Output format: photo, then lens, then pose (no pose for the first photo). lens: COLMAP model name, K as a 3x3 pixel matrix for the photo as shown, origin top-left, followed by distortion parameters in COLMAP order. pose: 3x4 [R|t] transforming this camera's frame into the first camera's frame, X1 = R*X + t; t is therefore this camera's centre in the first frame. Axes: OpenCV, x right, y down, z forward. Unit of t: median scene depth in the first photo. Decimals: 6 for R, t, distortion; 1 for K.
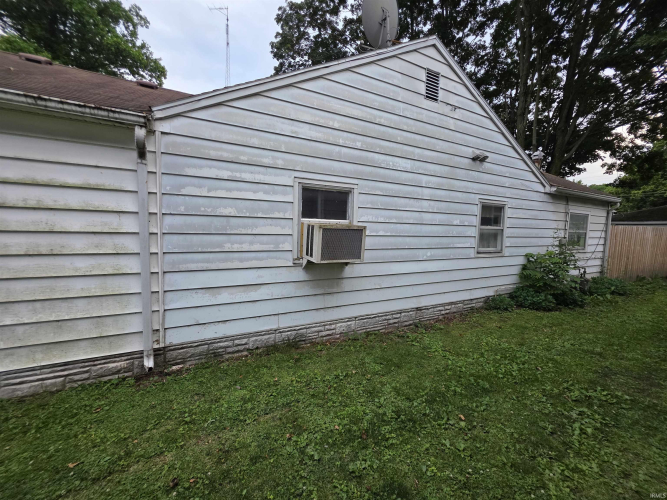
lens RADIAL K [[264.4, 0, 334.3], [0, 264.4, 246.6], [0, 0, 1]] dist [-0.000726, -0.000034]
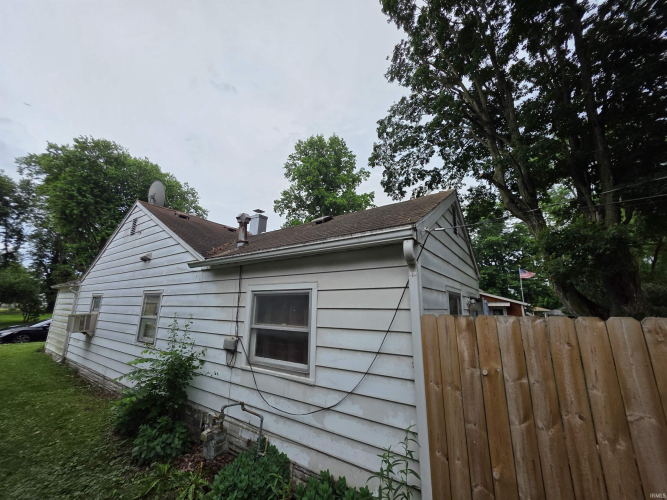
lens RADIAL K [[264.4, 0, 334.3], [0, 264.4, 246.6], [0, 0, 1]] dist [-0.000726, -0.000034]
pose [[0.481451, -0.254995, -0.838560, 1.423971], [-0.119219, 0.928799, -0.350883, -0.037562], [0.868327, 0.268905, 0.416771, 0.855224]]
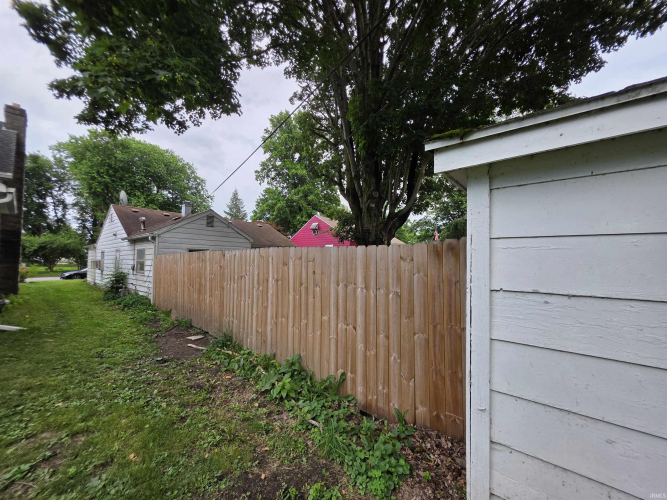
lens RADIAL K [[264.4, 0, 334.3], [0, 264.4, 246.6], [0, 0, 1]] dist [-0.000726, -0.000034]
pose [[0.401041, -0.114432, -0.908885, 2.754391], [-0.123764, 0.976302, -0.177531, -0.004157], [0.907661, 0.183684, 0.377375, 1.423191]]
